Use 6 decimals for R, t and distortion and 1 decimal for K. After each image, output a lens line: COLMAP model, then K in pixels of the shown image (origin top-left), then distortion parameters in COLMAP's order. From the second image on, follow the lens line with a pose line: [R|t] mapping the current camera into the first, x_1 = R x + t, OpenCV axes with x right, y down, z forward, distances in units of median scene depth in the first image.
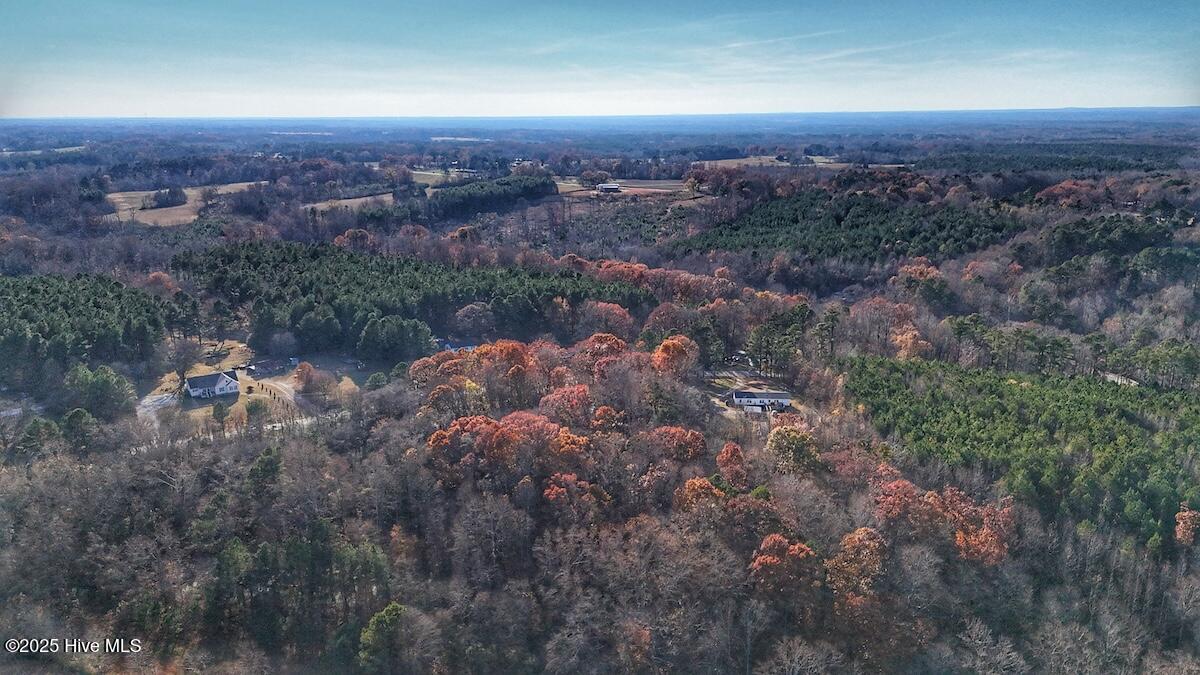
lens RADIAL K [[876.0, 0, 558.4], [0, 876.0, 341.5], [0, 0, 1]] dist [0.071151, -0.070841]
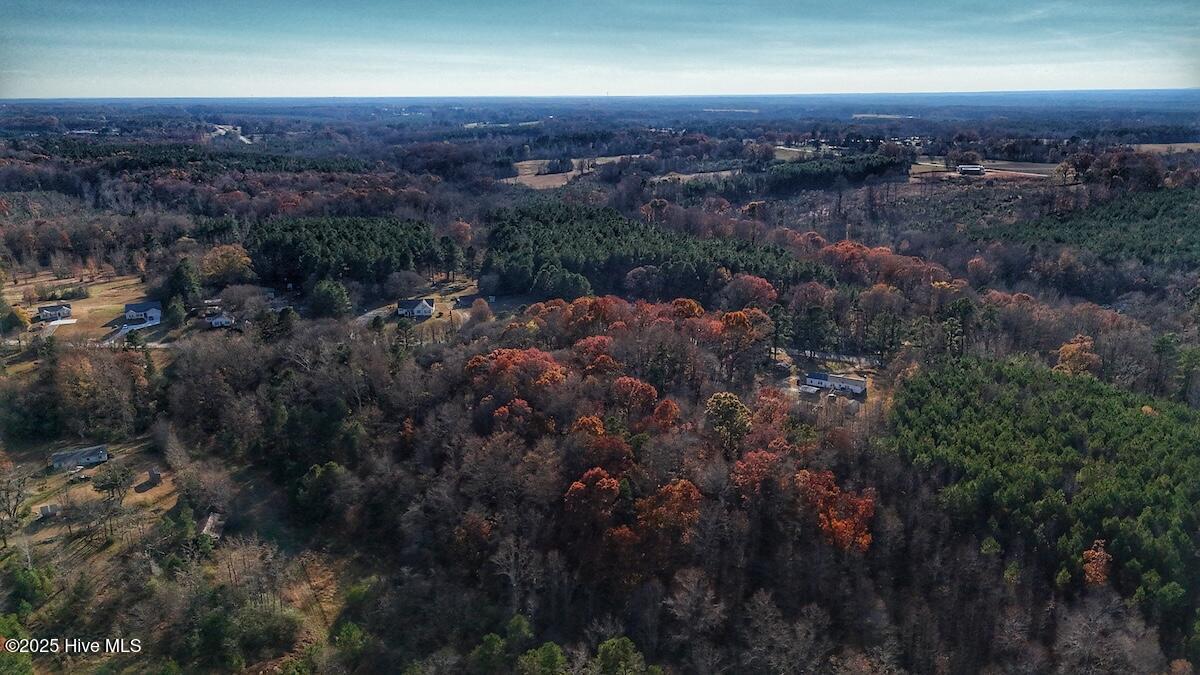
lens RADIAL K [[876.0, 0, 589.5], [0, 876.0, 332.1], [0, 0, 1]] dist [0.071151, -0.070841]
pose [[0.876791, 0.125448, -0.464220, 0.152606], [-0.118640, 0.991963, 0.043980, -0.000593], [0.466006, 0.016514, 0.884627, -0.002170]]
